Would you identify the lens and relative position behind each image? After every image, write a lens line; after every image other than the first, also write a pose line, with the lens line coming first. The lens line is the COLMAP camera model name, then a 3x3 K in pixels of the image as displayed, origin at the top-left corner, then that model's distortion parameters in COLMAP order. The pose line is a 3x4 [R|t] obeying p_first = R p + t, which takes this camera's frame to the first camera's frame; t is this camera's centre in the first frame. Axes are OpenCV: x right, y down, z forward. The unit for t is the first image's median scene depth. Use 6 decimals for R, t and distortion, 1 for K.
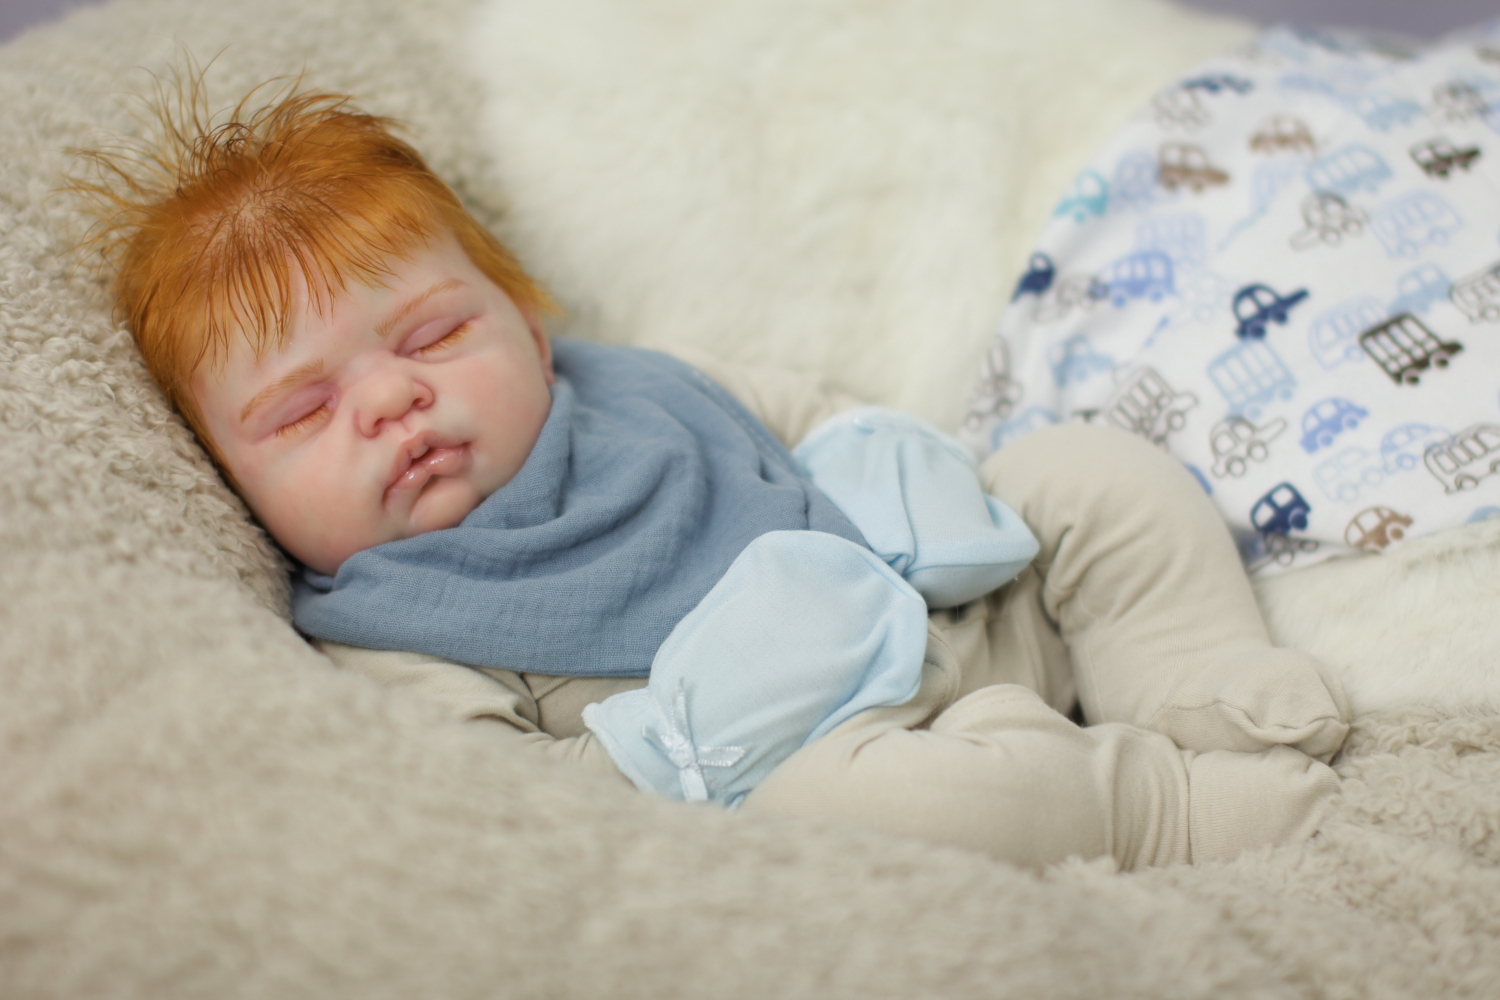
lens RADIAL K [[3370.2, 0, 750.0], [0, 3370.2, 500.0], [0, 0, 1]] dist [-0.149784, 0.179734]
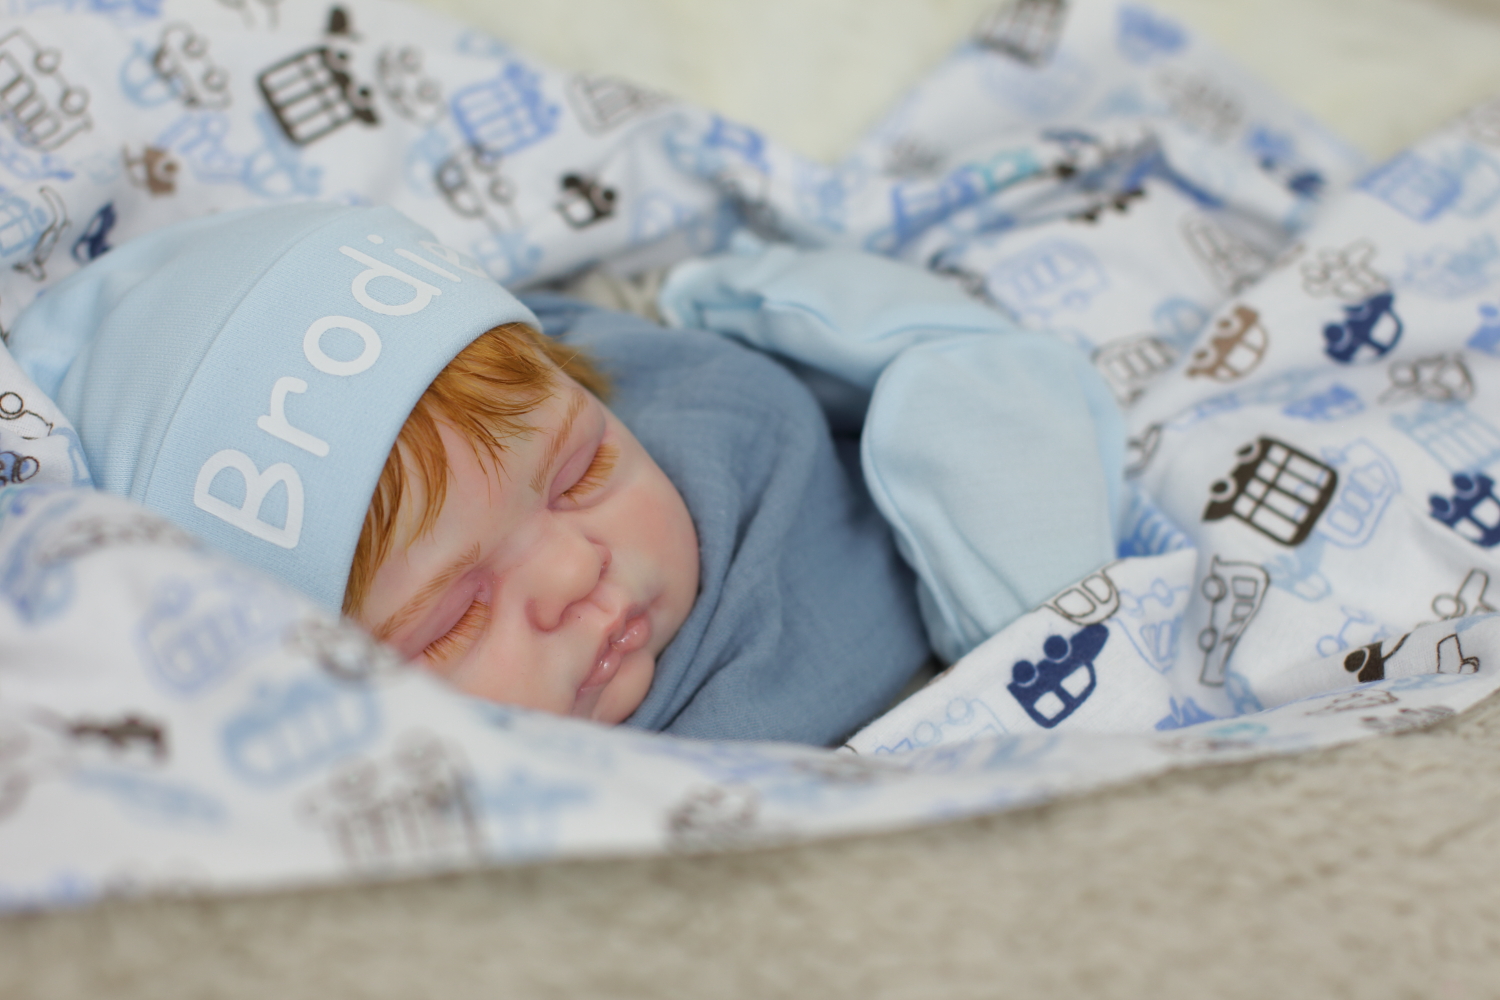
lens RADIAL K [[3370.2, 0, 750.0], [0, 3370.2, 500.0], [0, 0, 1]] dist [-0.149784, 0.179734]
pose [[0.863724, -0.227056, 0.449918, -0.394380], [0.170413, 0.971754, 0.163258, -0.156600], [-0.474278, -0.064337, 0.878021, 0.335788]]
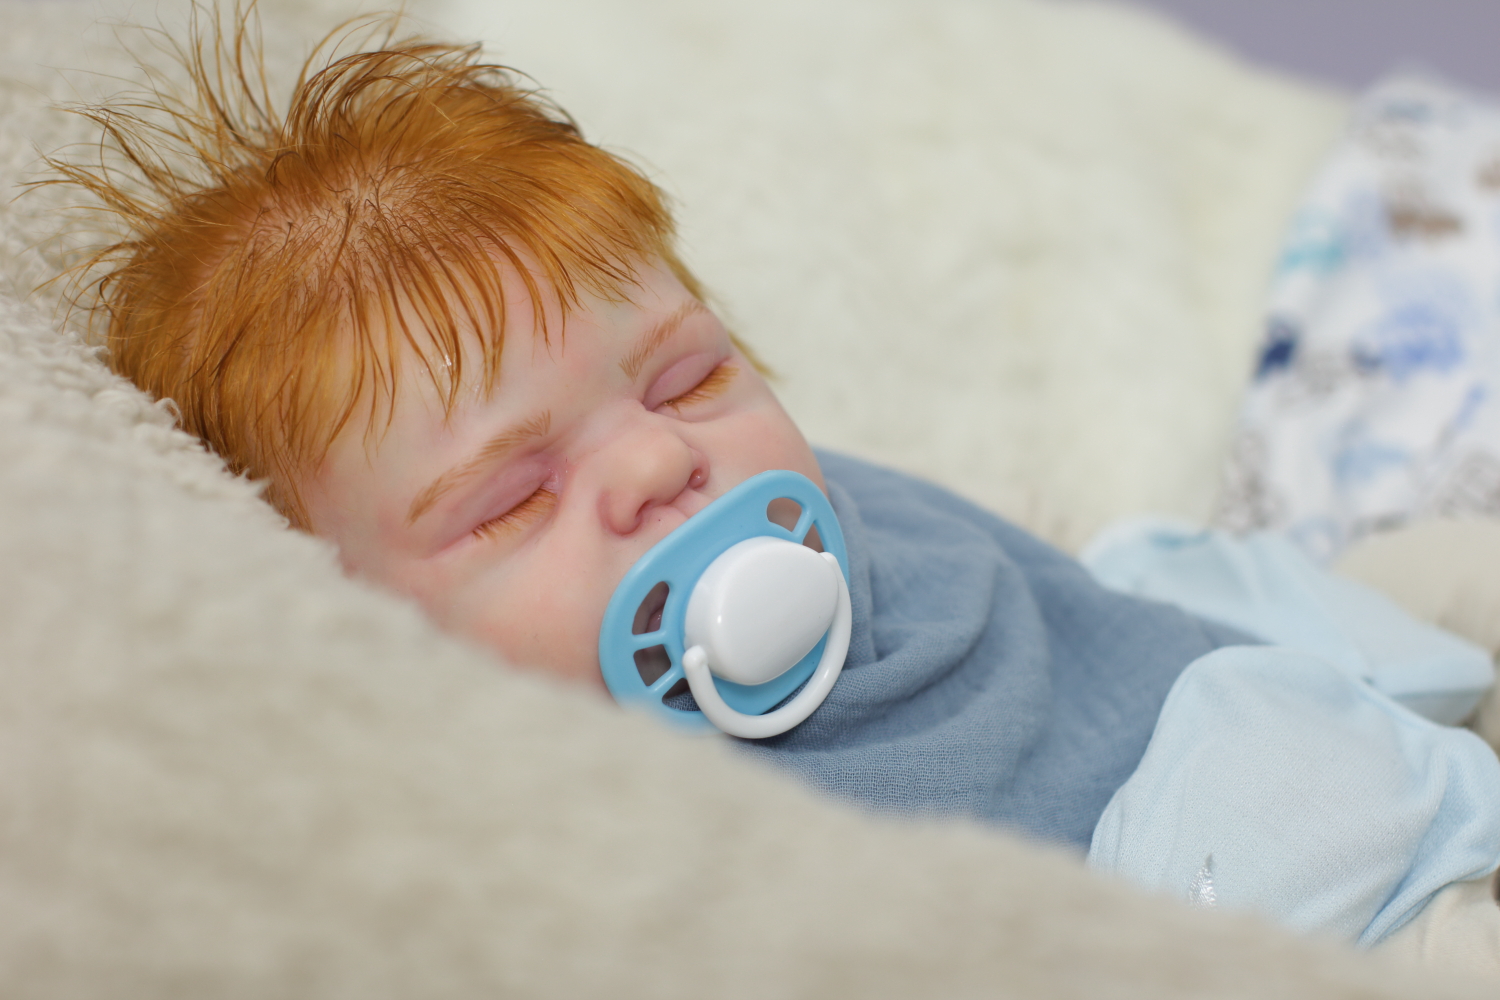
lens RADIAL K [[3412.1, 0, 750.0], [0, 3412.1, 500.0], [0, 0, 1]] dist [-0.147964, -0.128747]
pose [[0.943913, -0.031736, 0.328665, -0.298235], [0.078758, 0.988281, -0.130762, 0.060034], [-0.320663, 0.149313, 0.935351, 0.388749]]
